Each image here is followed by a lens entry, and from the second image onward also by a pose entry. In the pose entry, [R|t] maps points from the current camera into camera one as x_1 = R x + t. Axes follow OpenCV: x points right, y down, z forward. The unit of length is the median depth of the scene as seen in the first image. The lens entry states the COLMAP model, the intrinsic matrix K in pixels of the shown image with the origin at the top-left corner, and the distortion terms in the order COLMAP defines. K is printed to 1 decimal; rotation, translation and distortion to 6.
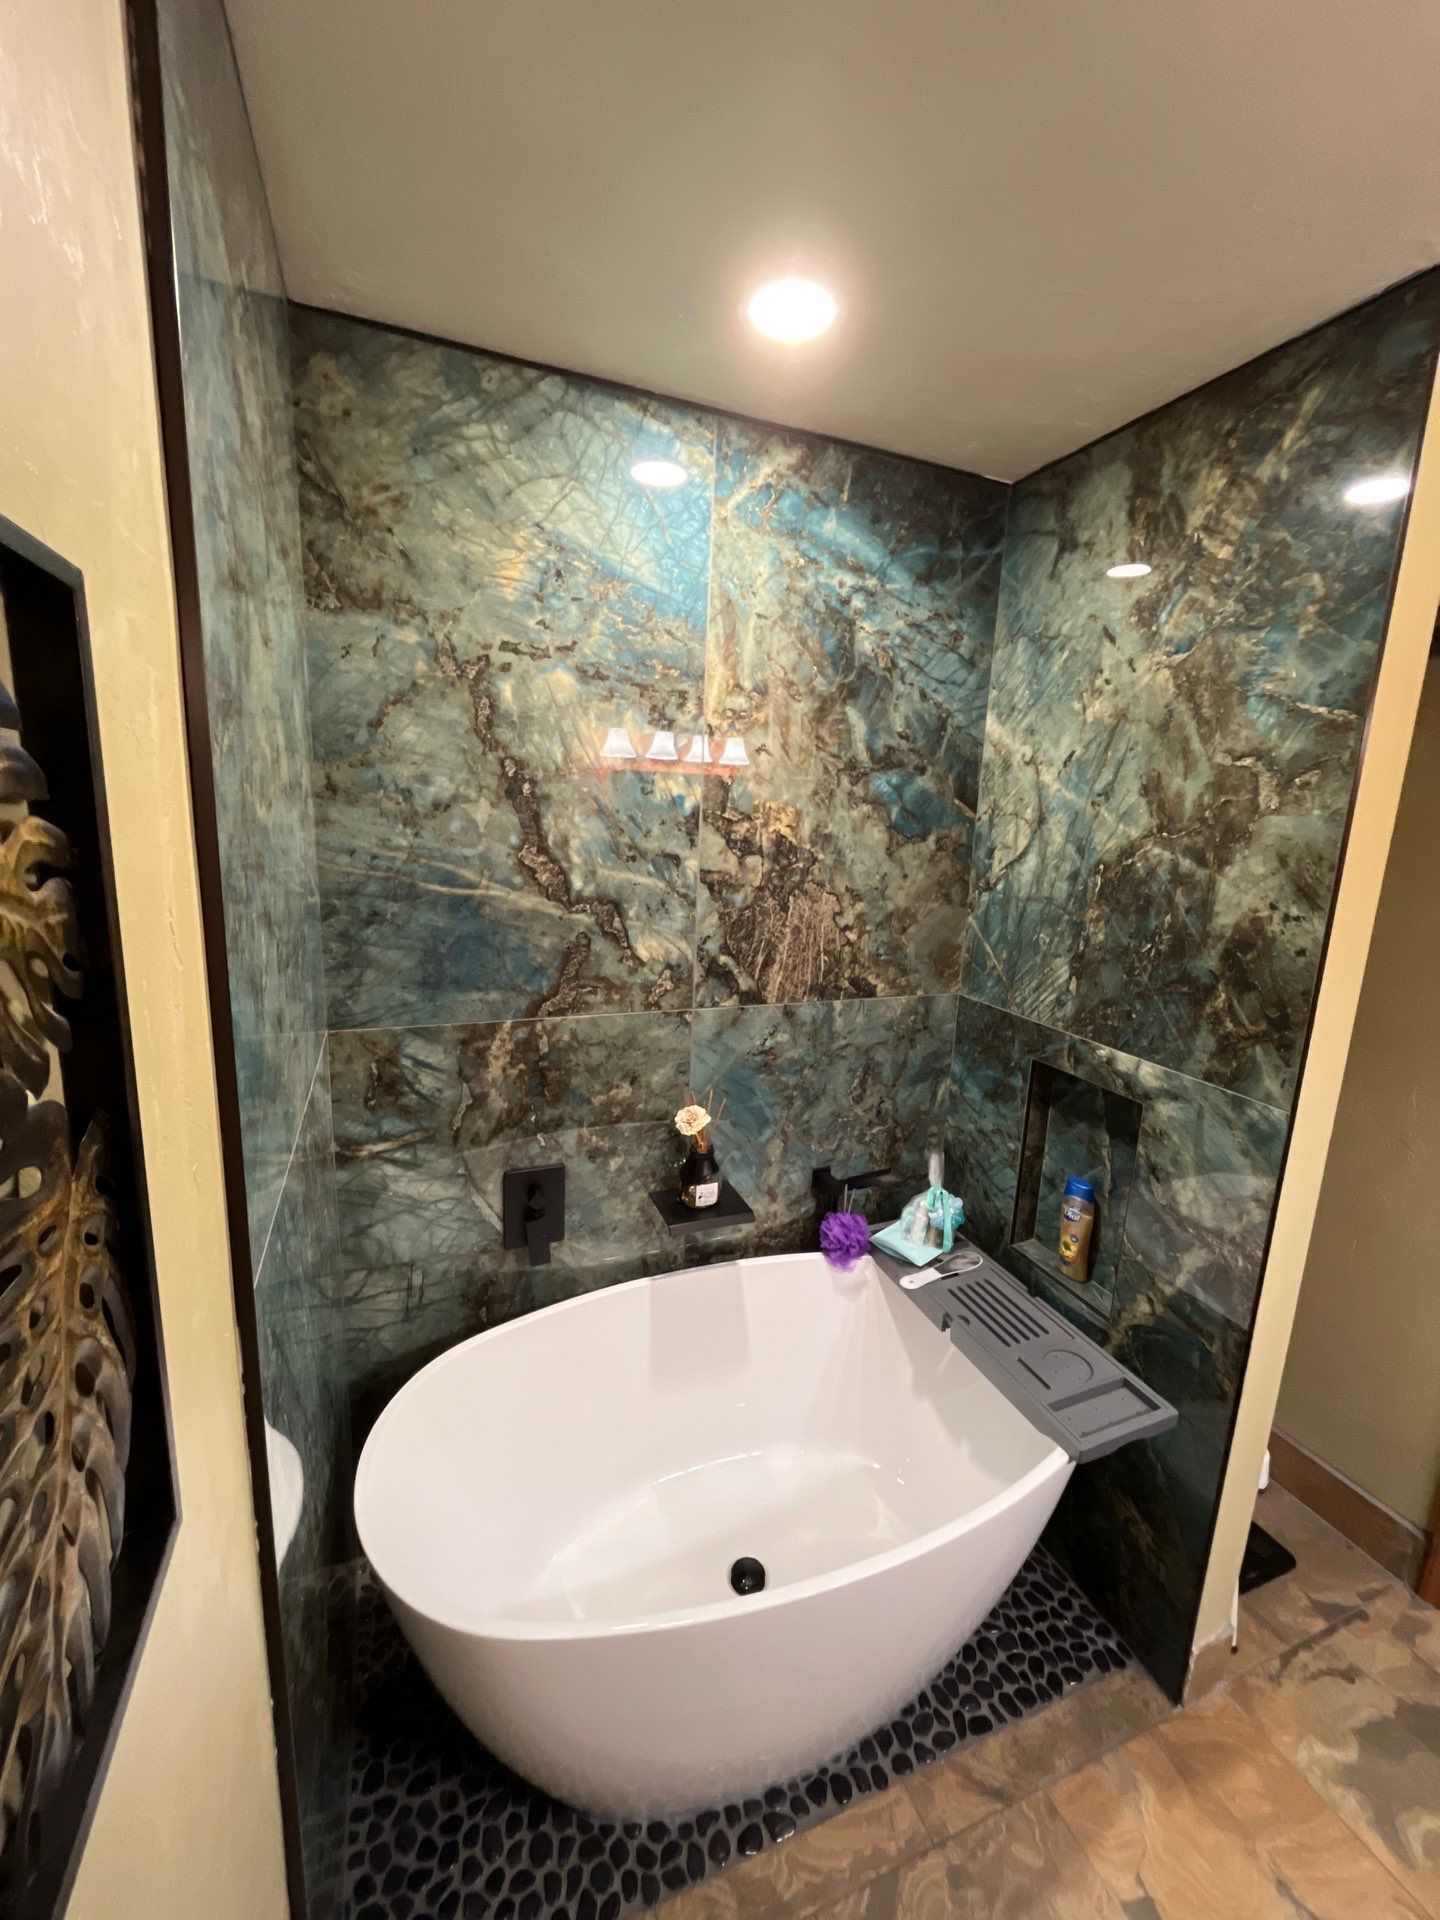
lens RADIAL K [[778.3, 0, 720.0], [0, 778.3, 960.0], [0, 0, 1]] dist [-0.003559, 0.000100]
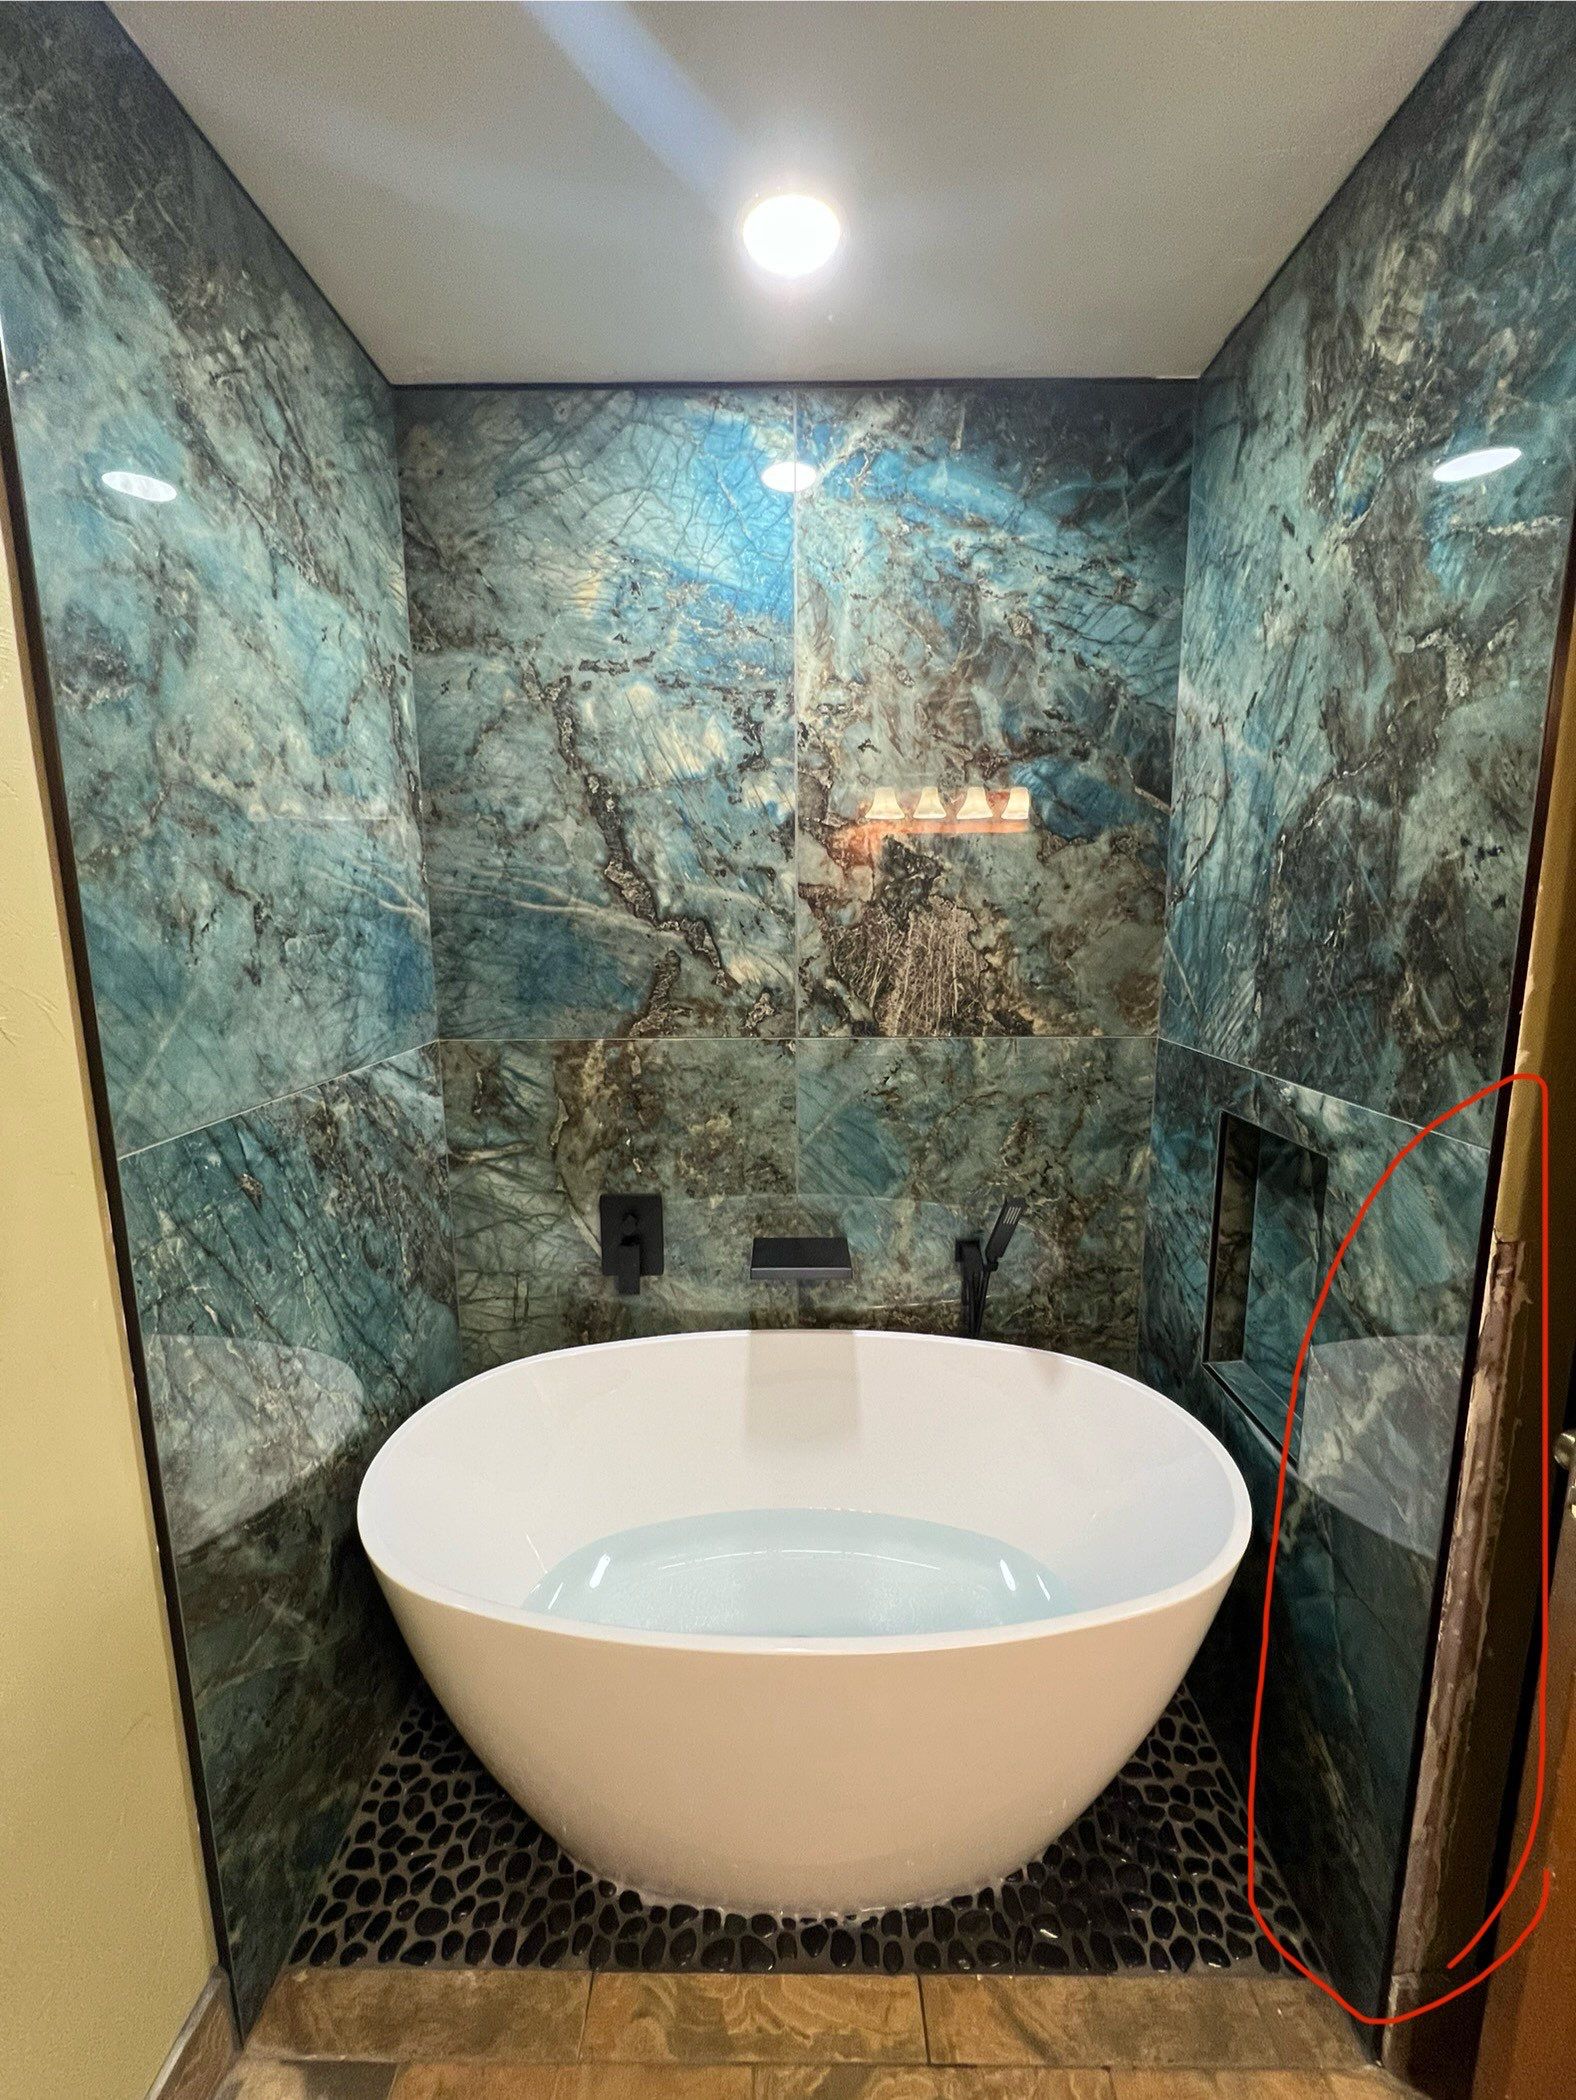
lens RADIAL K [[836.4, 0, 783.3], [0, 836.4, 1049.8], [0, 0, 1]] dist [-0.000537, -0.000371]
pose [[0.922452, 0.013110, -0.385888, 0.356913], [-0.028592, 0.998999, -0.034409, 0.119894], [0.385051, 0.042774, 0.921904, 0.094871]]
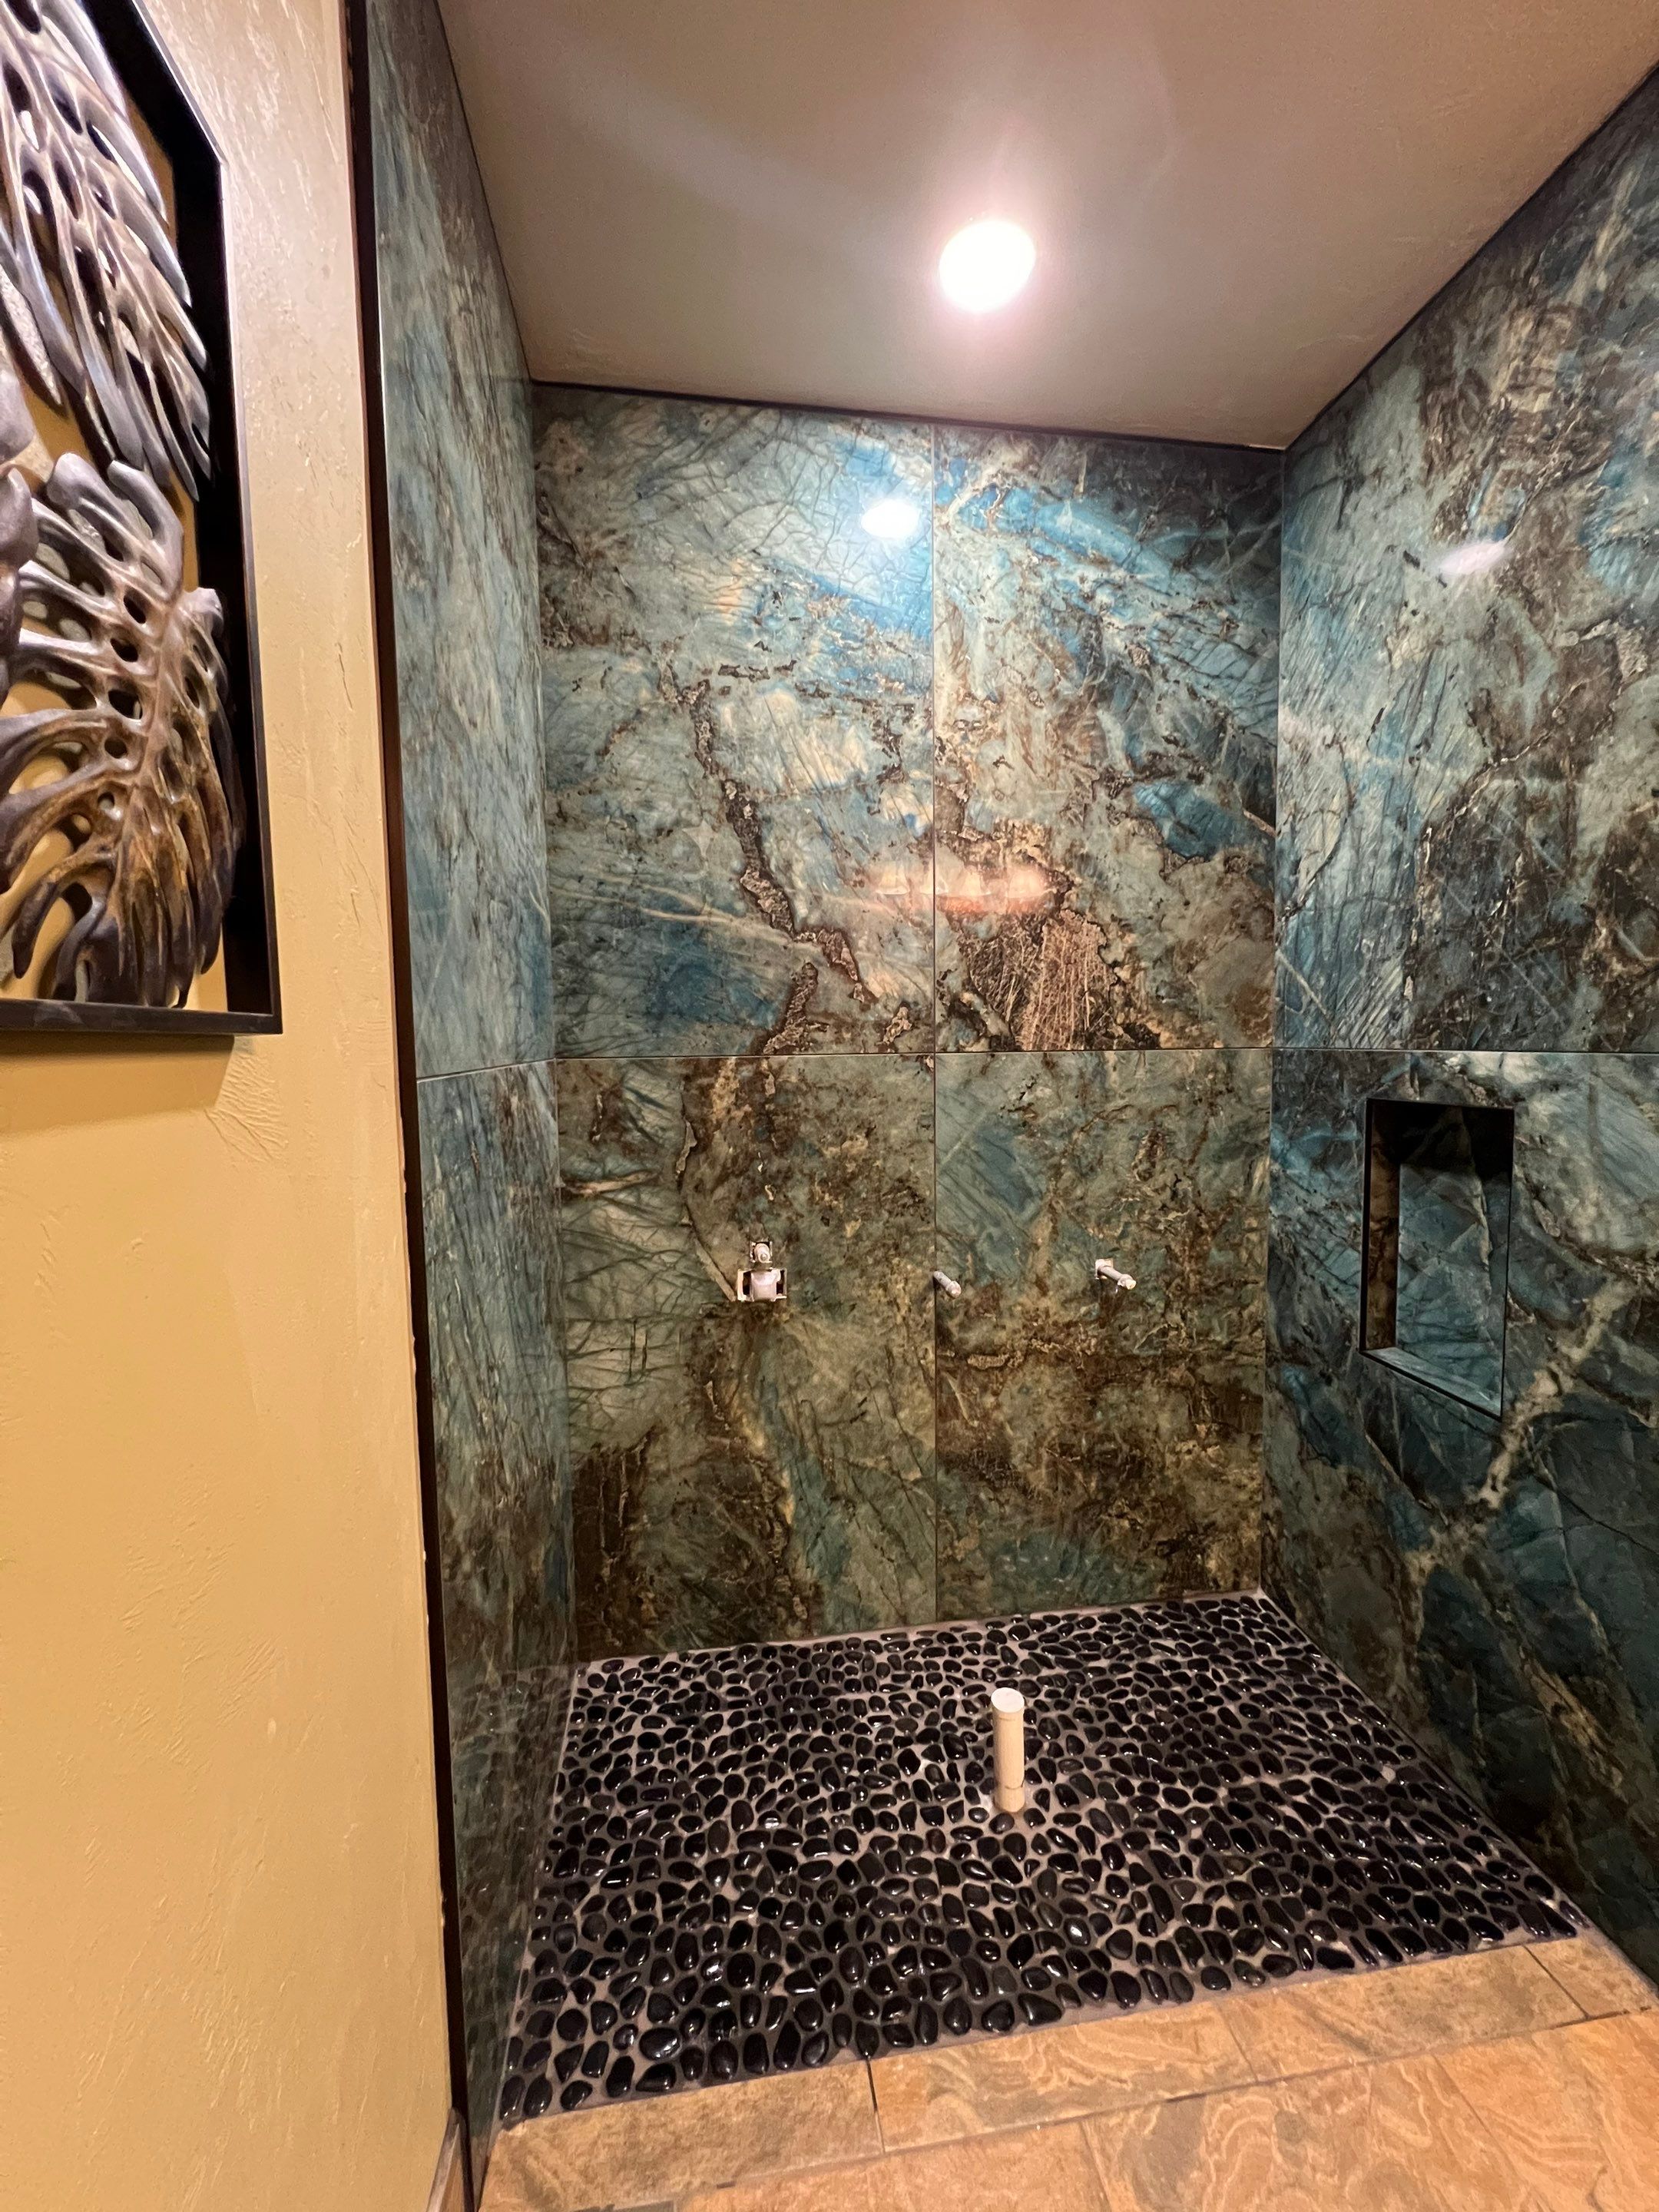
lens RADIAL K [[881.0, 0, 824.6], [0, 881.0, 1105.8], [0, 0, 1]] dist [-0.000537, -0.000371]
pose [[0.969278, -0.038410, -0.242951, 0.093375], [0.008494, 0.992370, -0.123004, 0.265732], [0.245822, 0.117161, 0.962208, 0.002617]]
